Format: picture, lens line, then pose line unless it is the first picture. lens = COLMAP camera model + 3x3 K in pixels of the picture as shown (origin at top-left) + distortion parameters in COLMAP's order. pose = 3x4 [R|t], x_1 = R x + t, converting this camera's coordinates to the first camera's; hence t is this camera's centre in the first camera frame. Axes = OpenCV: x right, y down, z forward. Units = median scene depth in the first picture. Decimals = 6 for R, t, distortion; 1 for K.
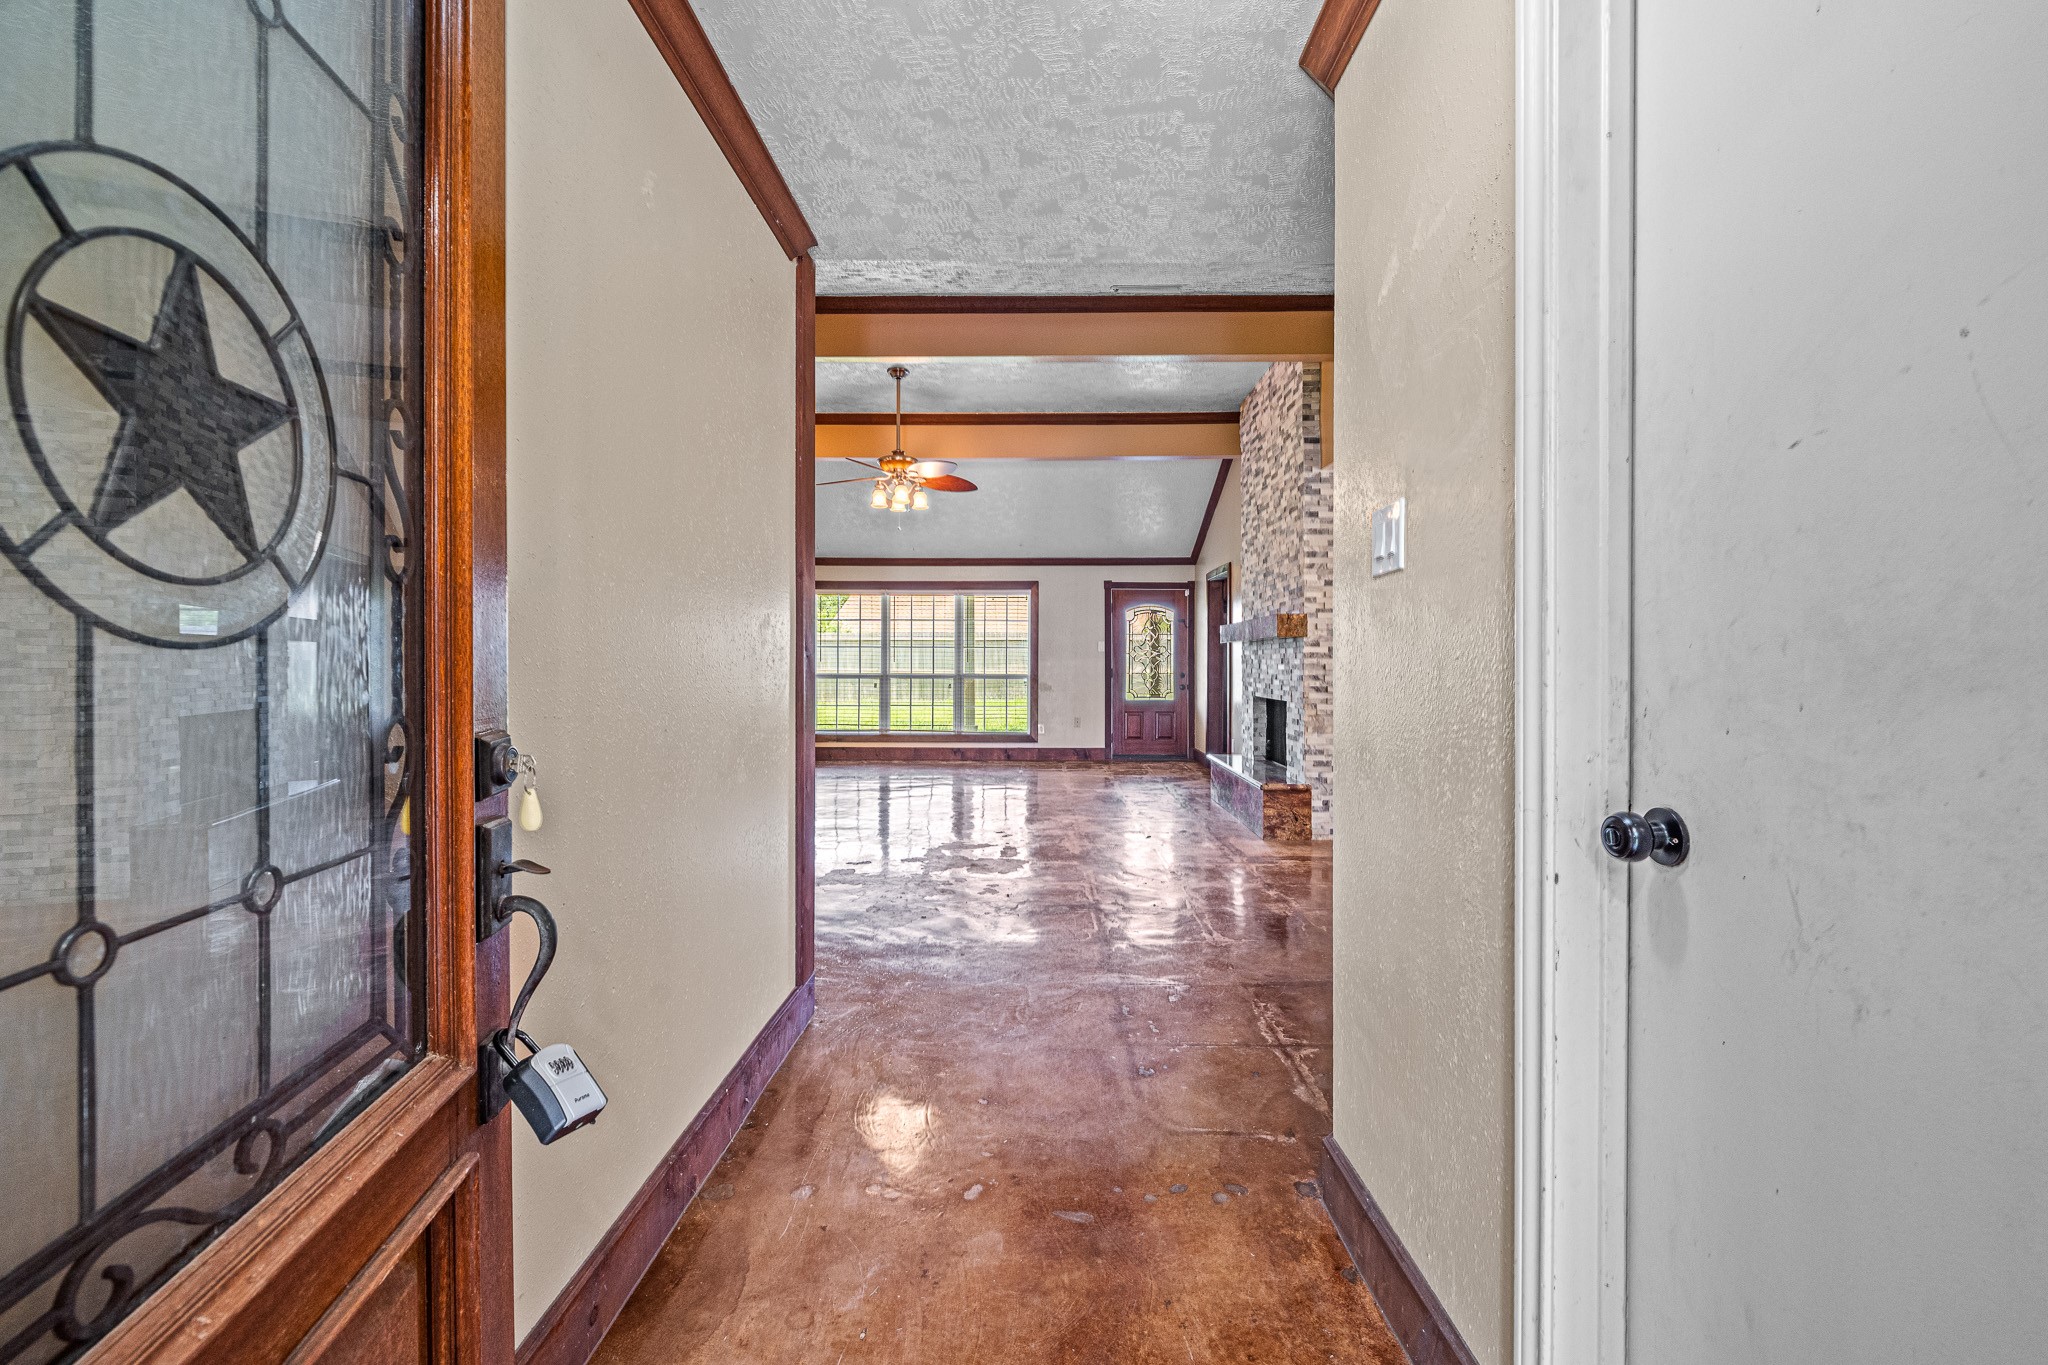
lens RADIAL K [[823.0, 0, 1026.4], [0, 823.0, 662.9], [0, 0, 1]] dist [-0.000628, -0.000034]
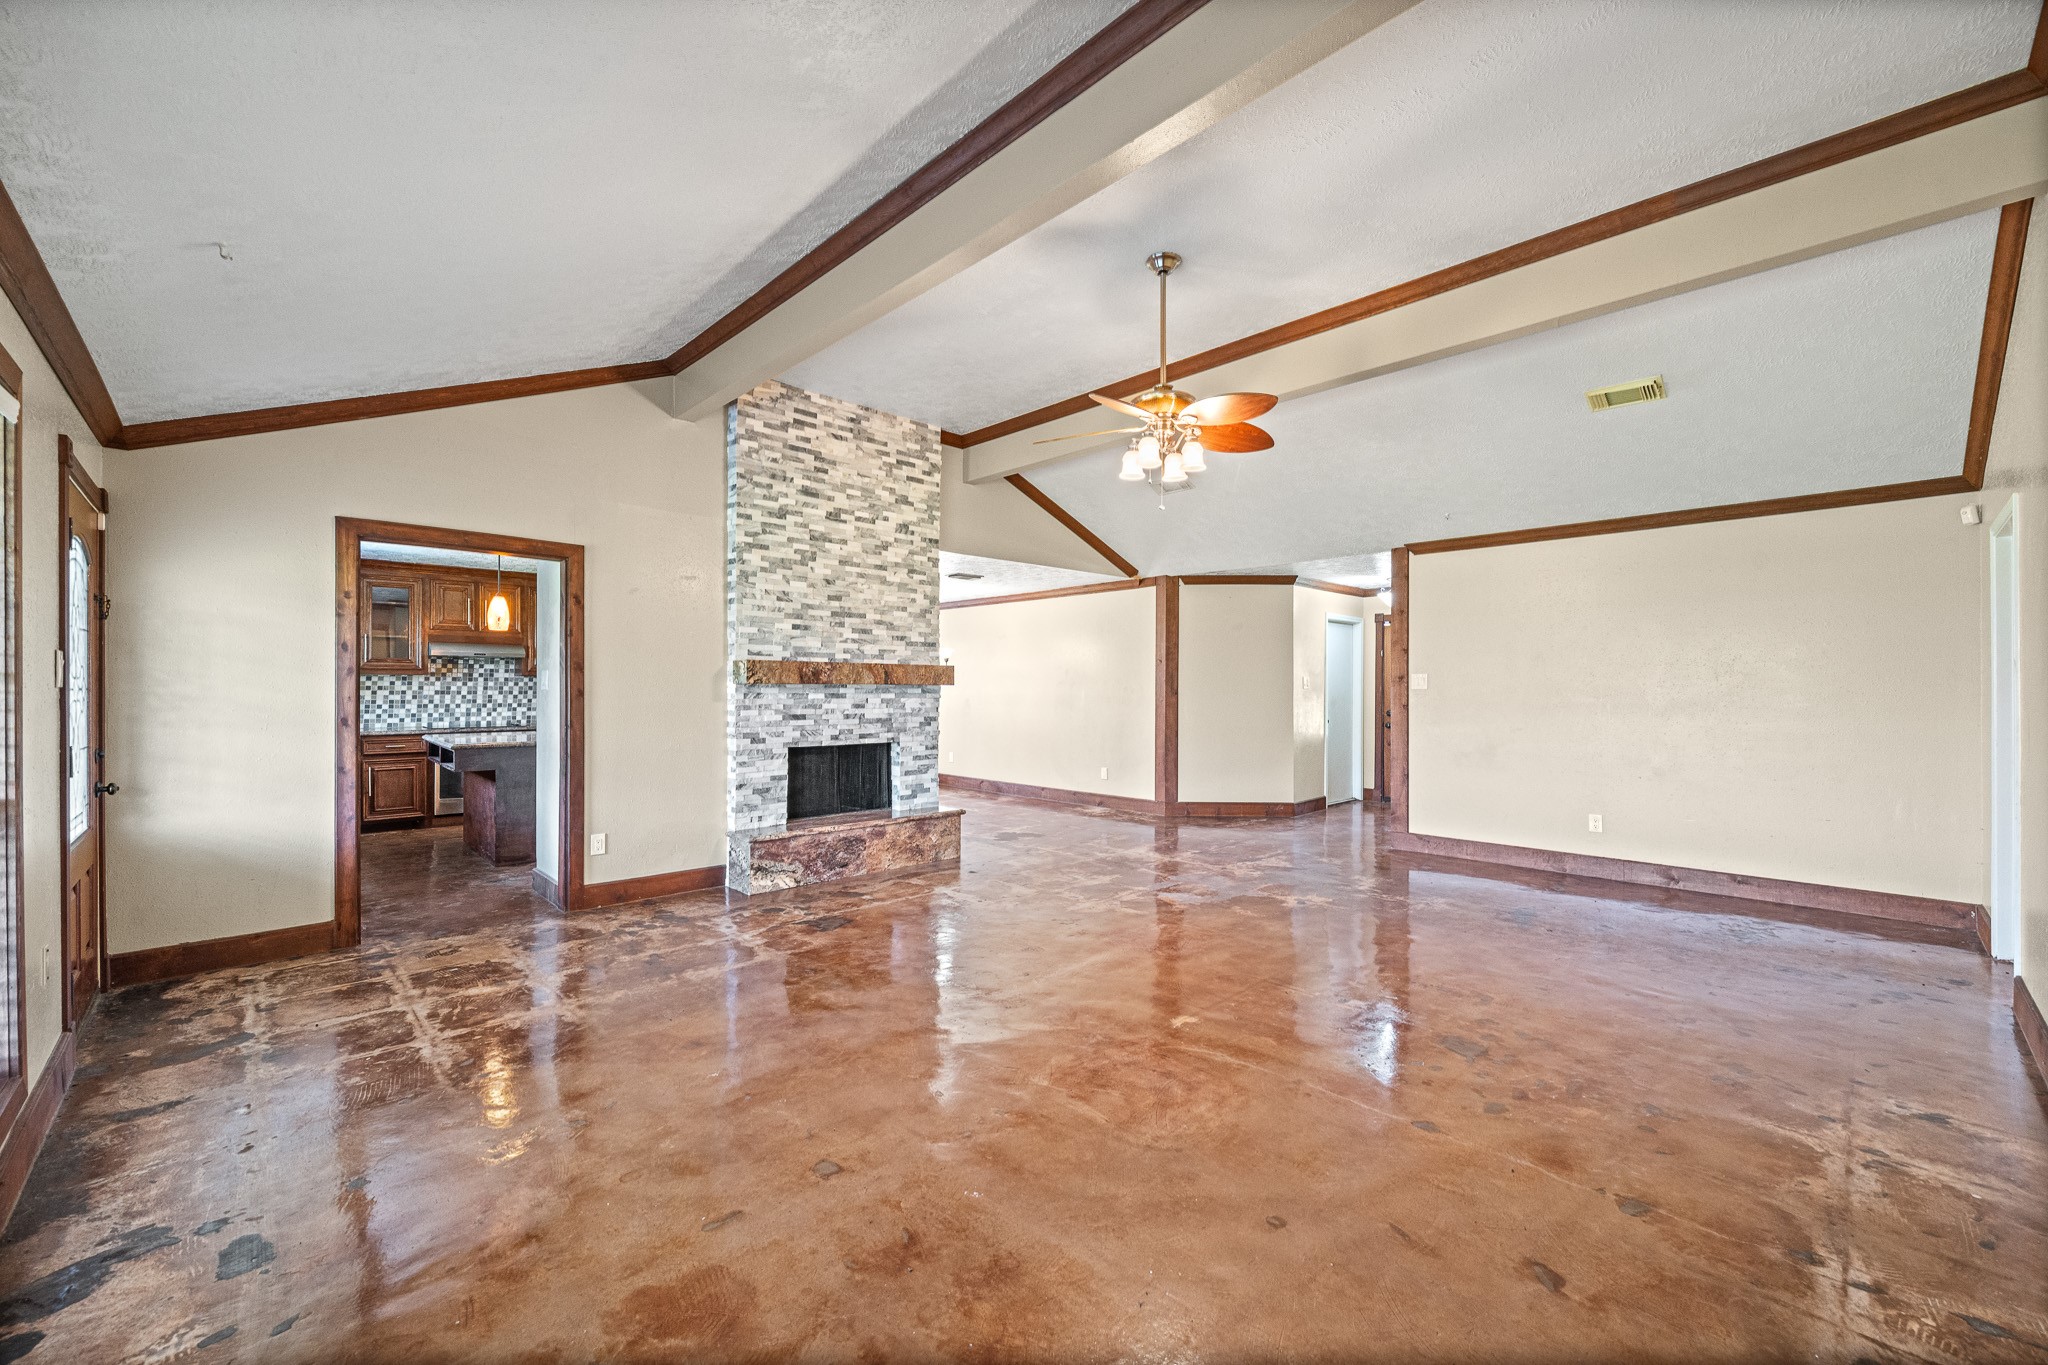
lens RADIAL K [[808.3, 0, 1029.4], [0, 808.3, 686.4], [0, 0, 1]] dist [-0.002001, -0.000155]
pose [[-0.704441, 0.000650, 0.709762, -0.355596], [-0.002720, 0.999990, -0.003615, -0.014682], [-0.709757, -0.004477, -0.704432, 1.026792]]
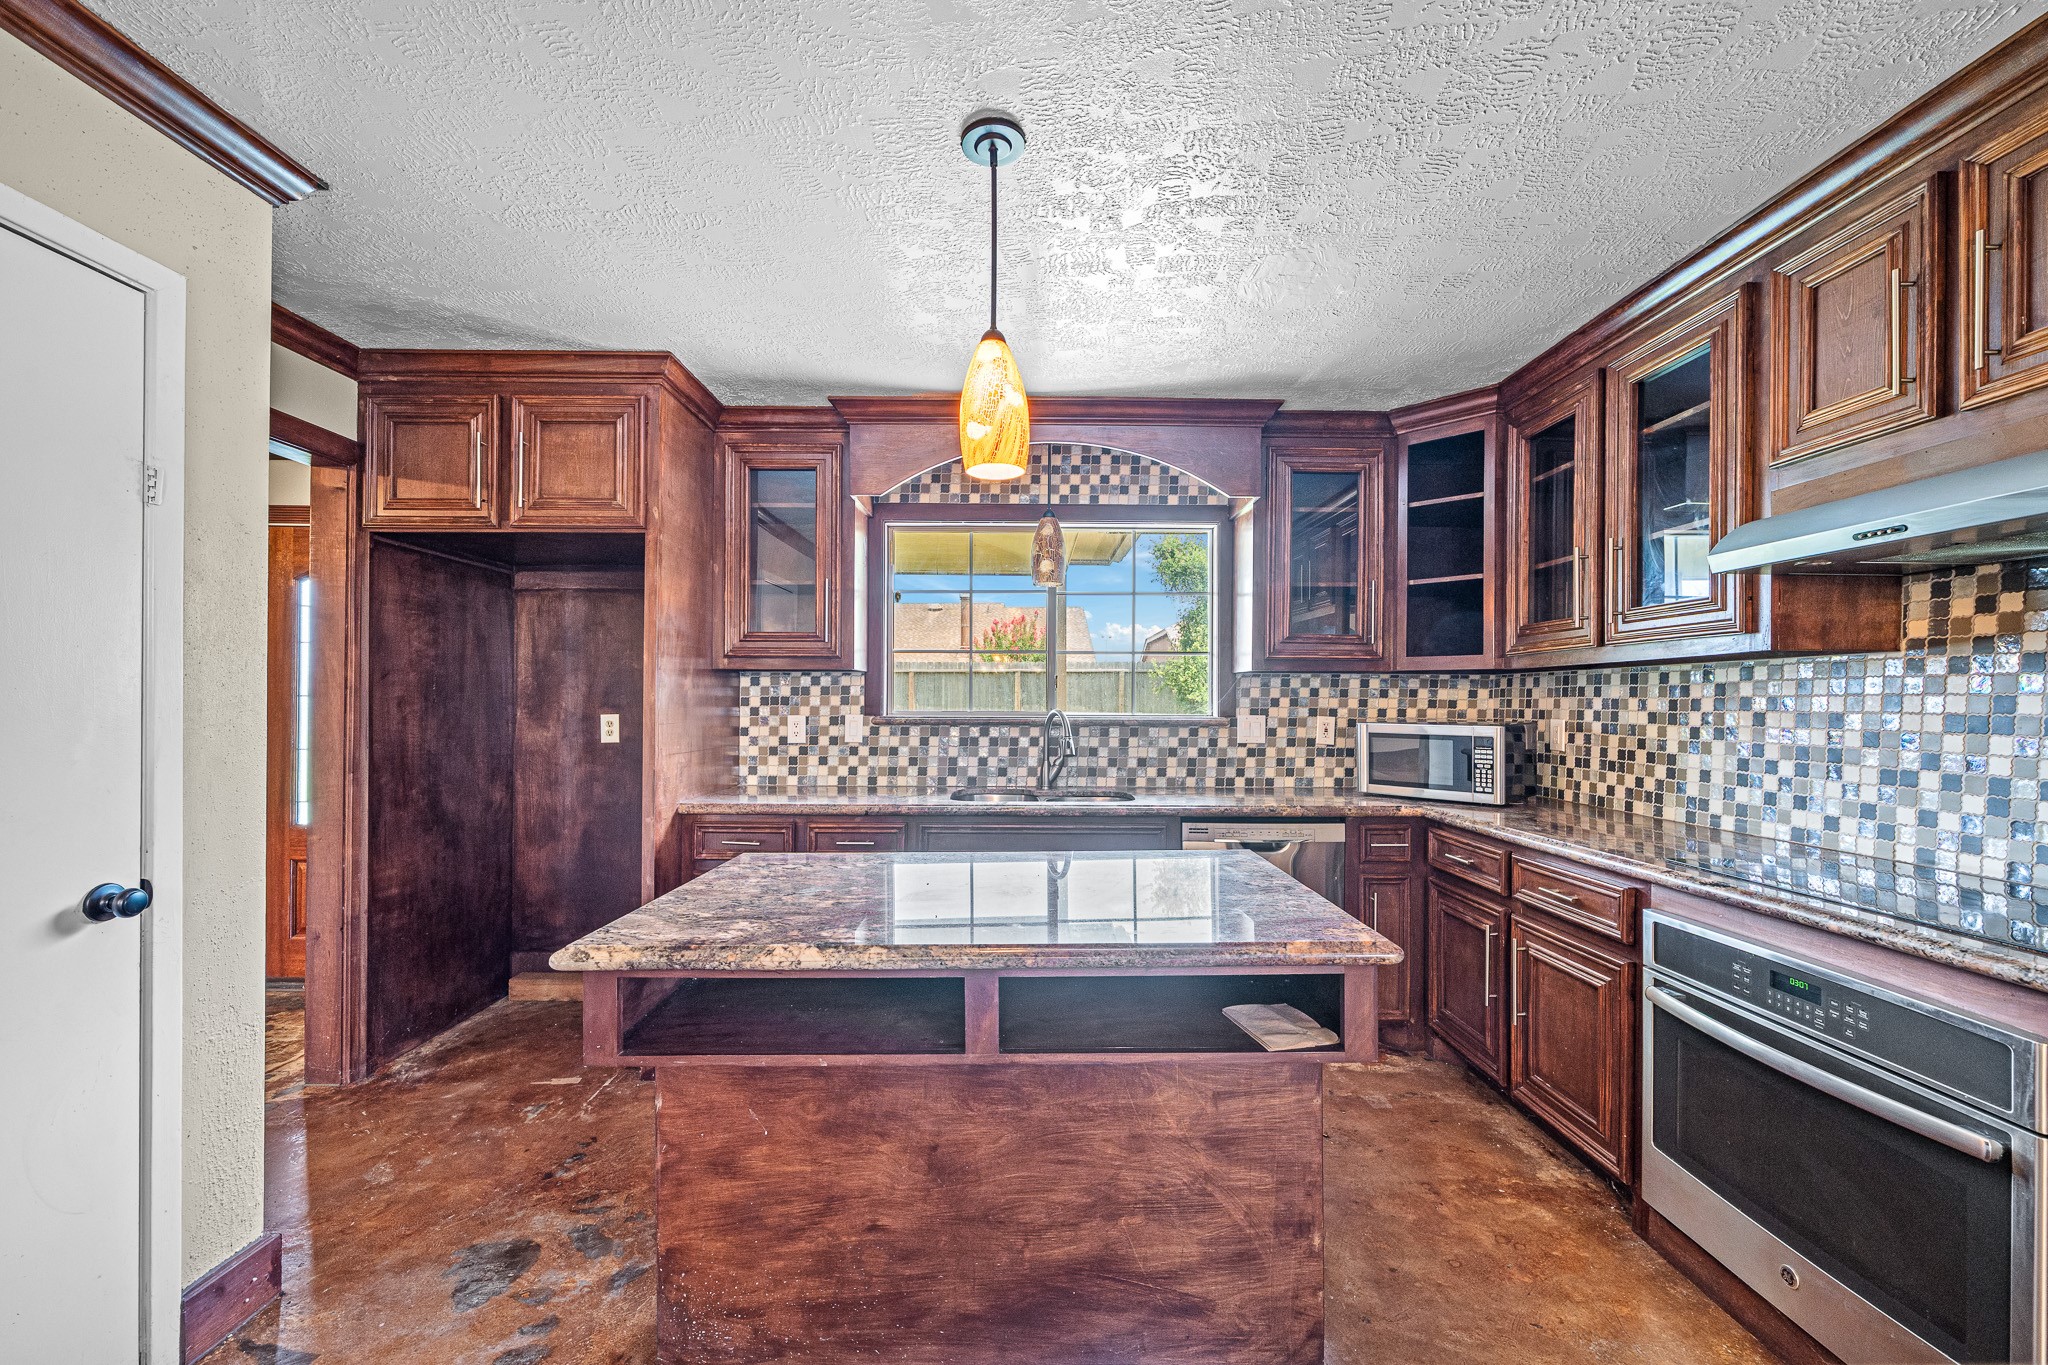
lens RADIAL K [[808.5, 0, 1029.1], [0, 808.5, 701.8], [0, 0, 1]] dist [-0.001126, 0.000140]
pose [[0.999791, 0.005775, 0.019586, 0.469250], [-0.005789, 0.999983, 0.000683, -0.013753], [-0.019582, -0.000796, 0.999808, 0.677016]]
